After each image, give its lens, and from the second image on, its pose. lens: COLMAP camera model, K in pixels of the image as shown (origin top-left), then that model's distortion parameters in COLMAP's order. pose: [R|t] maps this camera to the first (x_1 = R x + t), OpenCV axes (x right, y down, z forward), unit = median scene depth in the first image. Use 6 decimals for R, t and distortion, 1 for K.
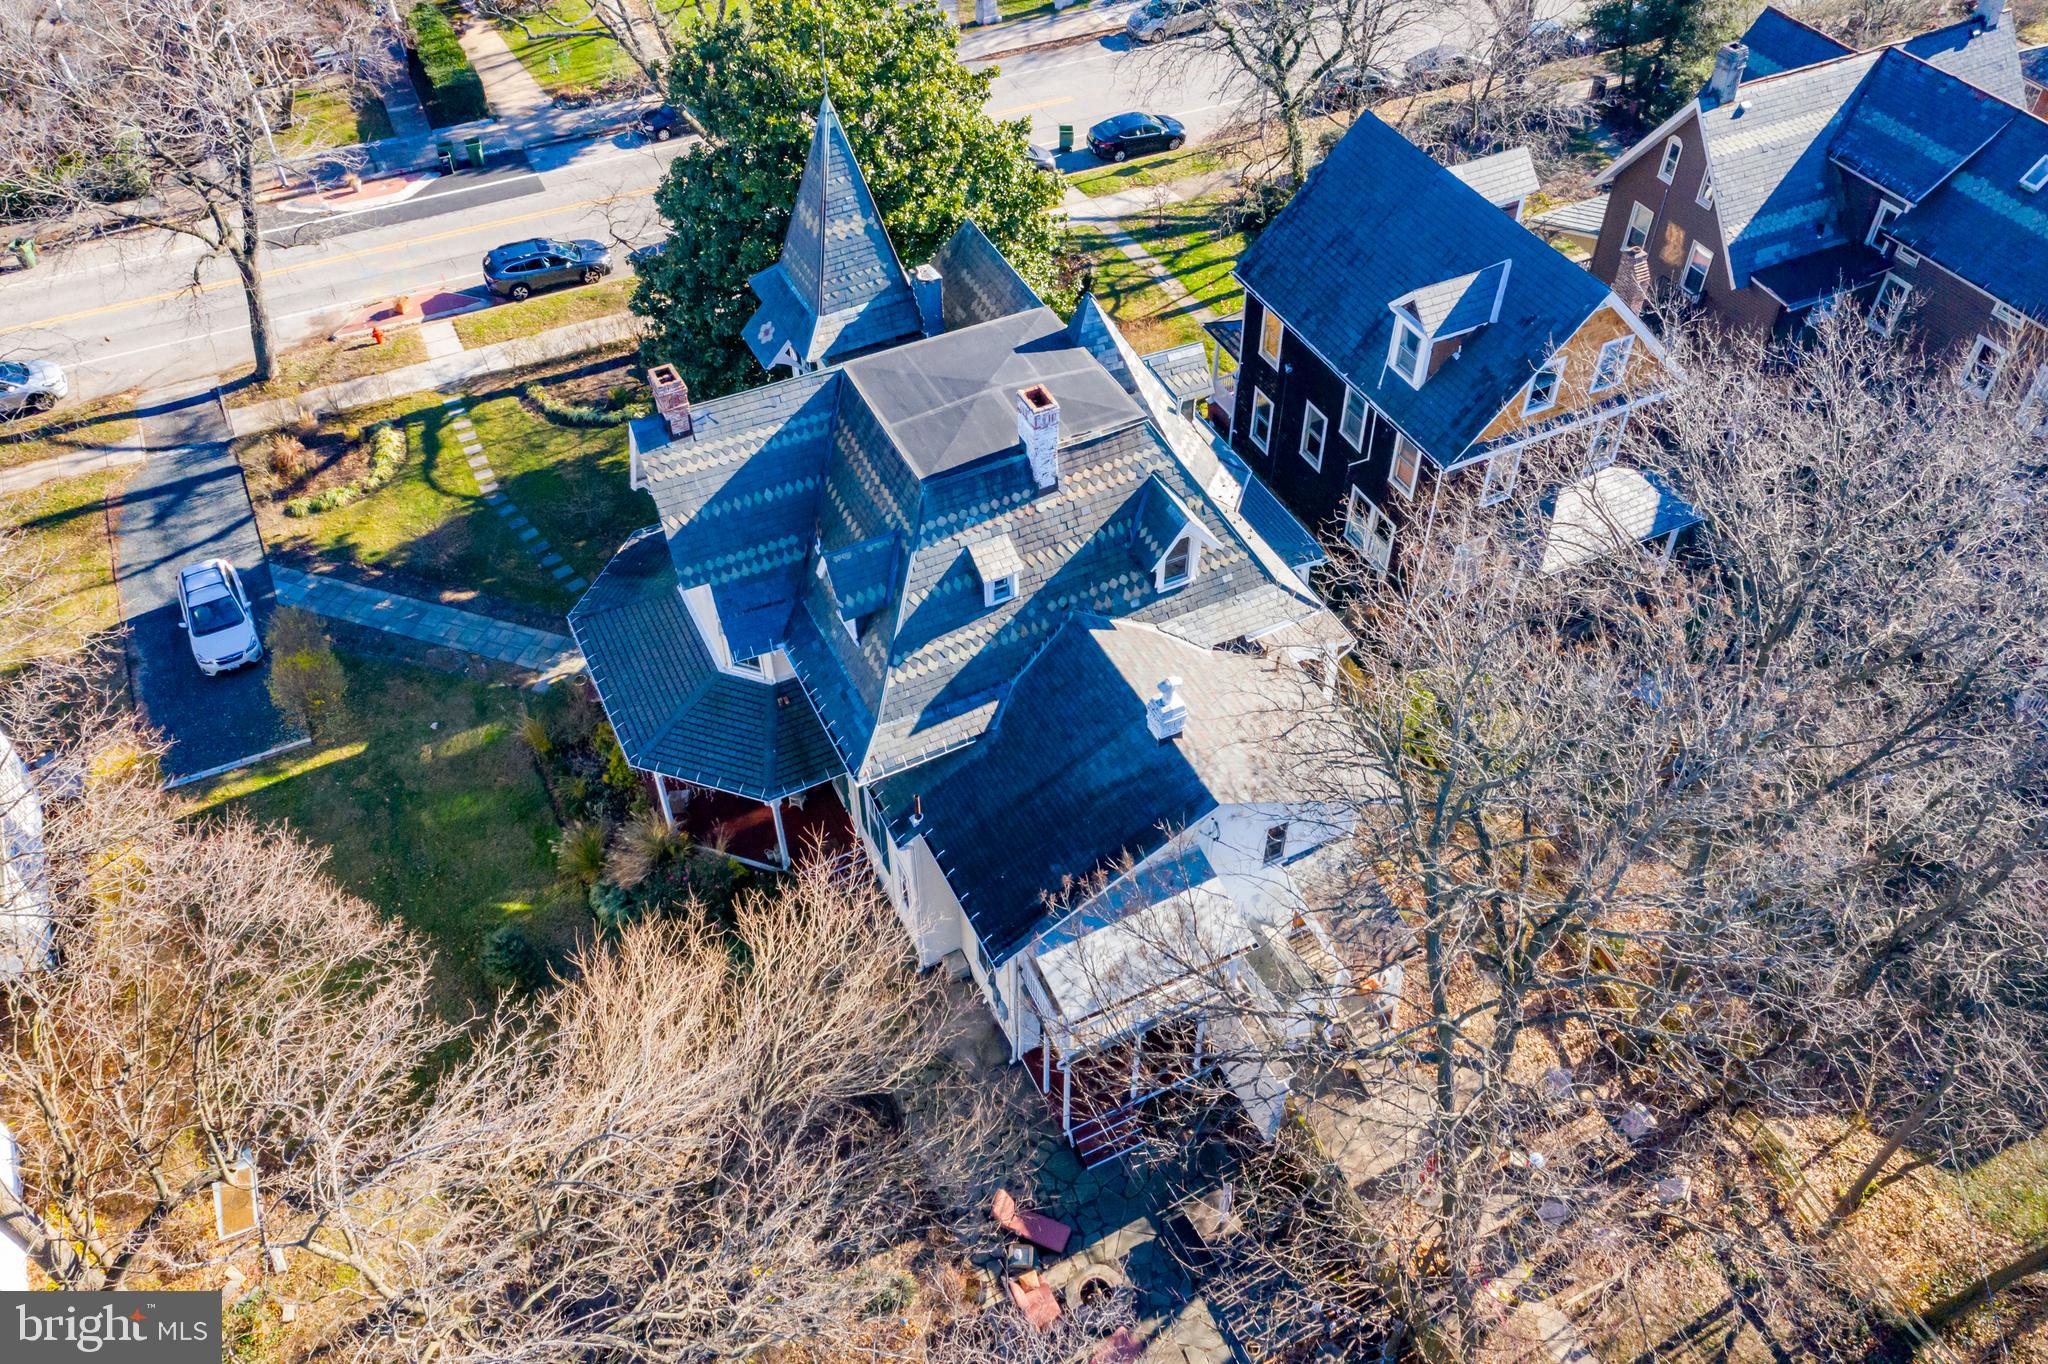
lens RADIAL K [[1597.4, 0, 1017.7], [0, 1597.4, 688.1], [0, 0, 1]] dist [-0.000258, 0.004493]
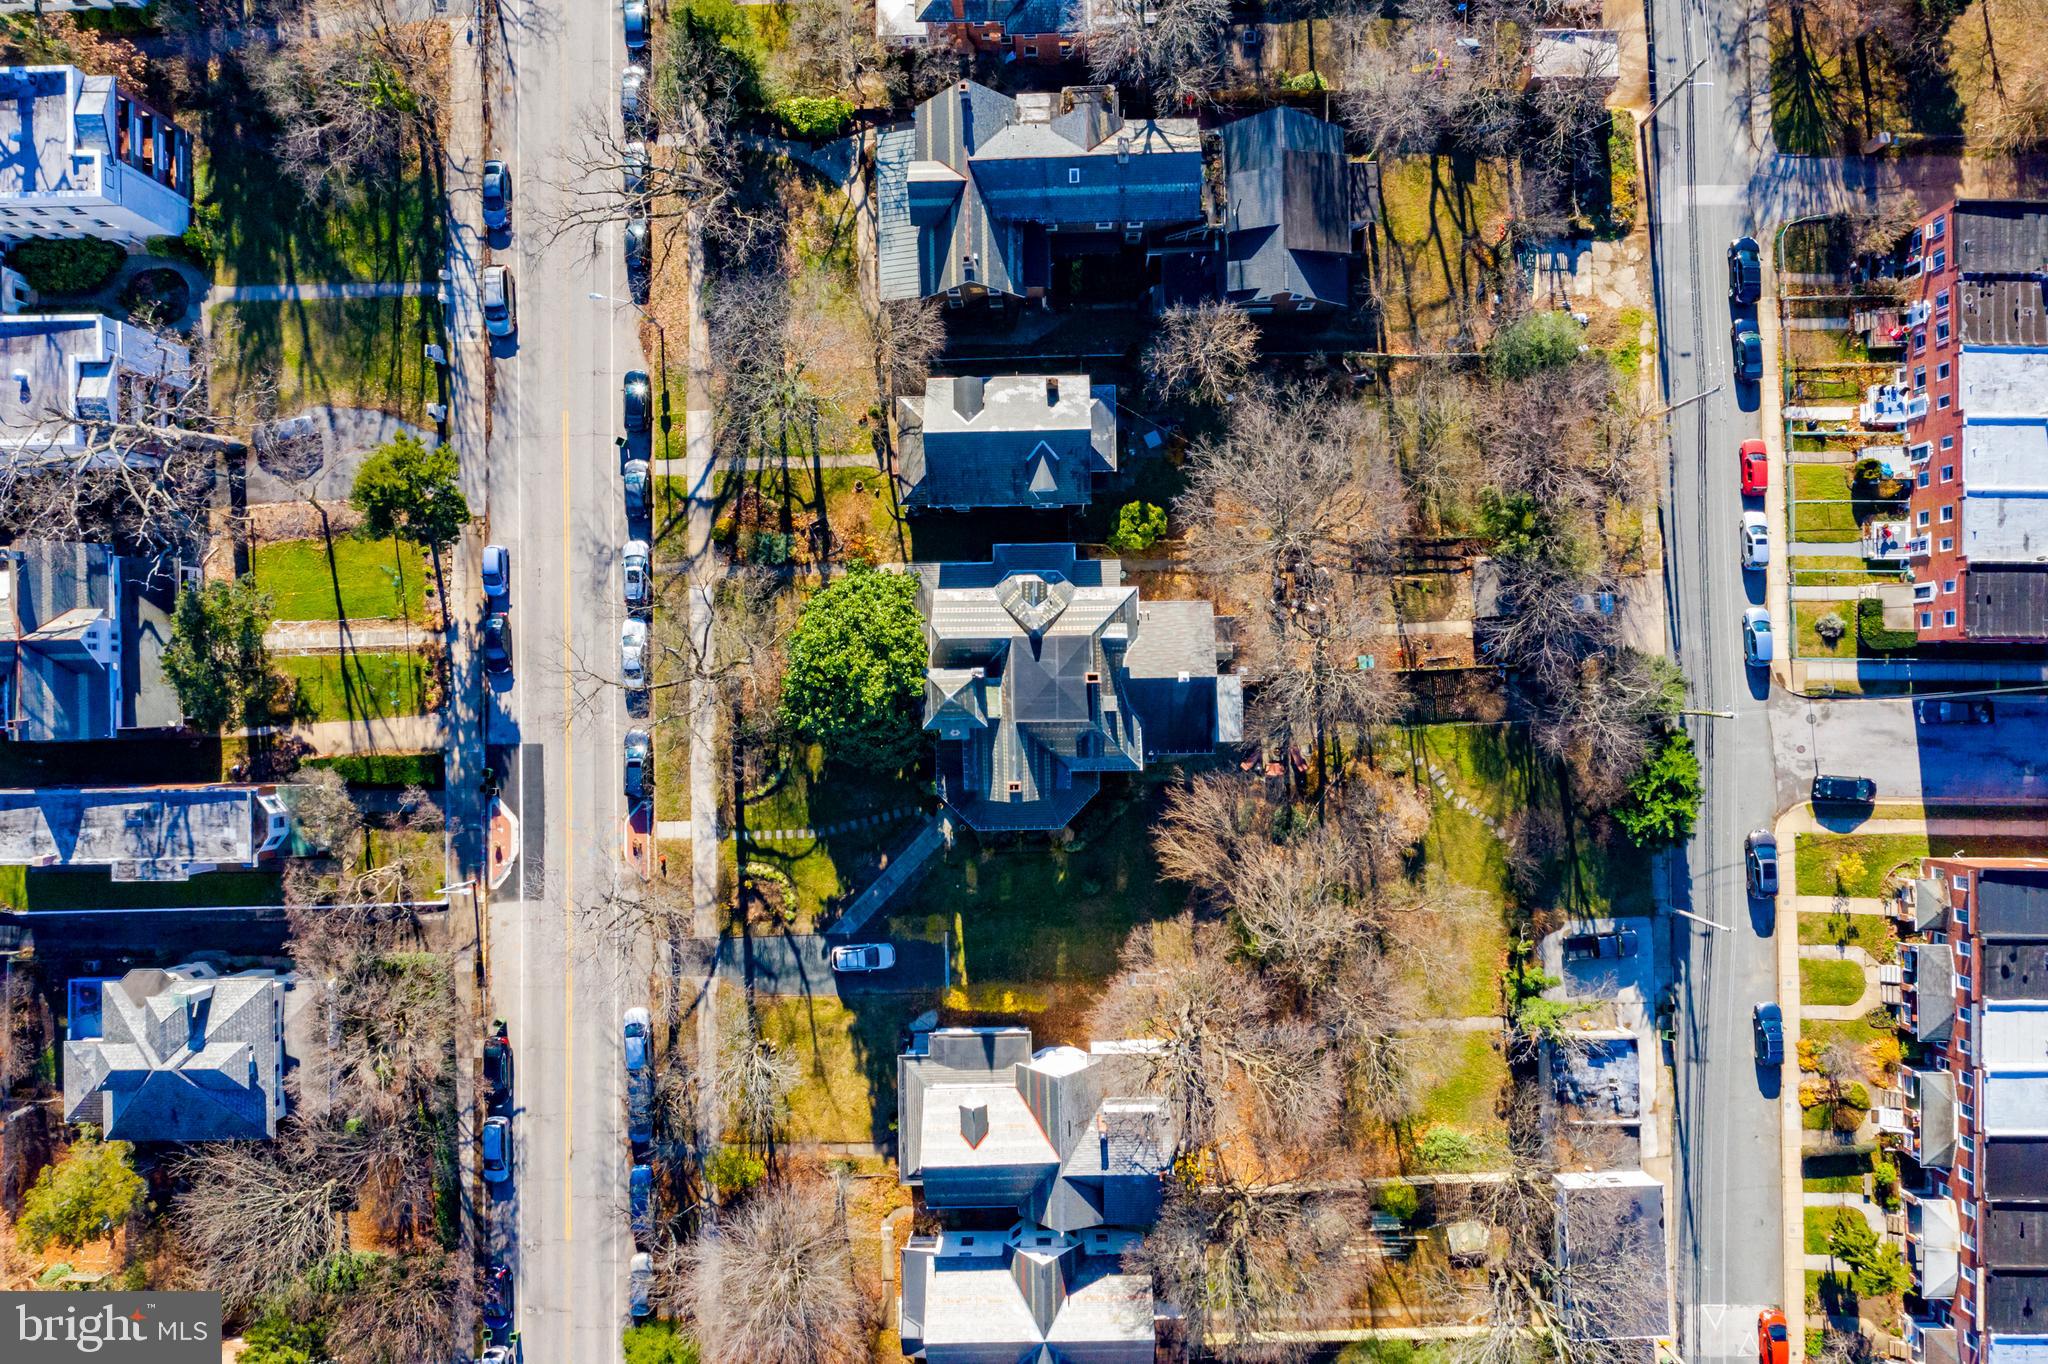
lens RADIAL K [[1597.4, 0, 1027.6], [0, 1597.4, 677.7], [0, 0, 1]] dist [-0.000258, 0.004493]
pose [[0.421714, -0.906477, 0.021358, -0.091778], [0.662192, 0.323986, 0.675673, -2.067684], [-0.619402, -0.270798, 0.736892, -1.003618]]
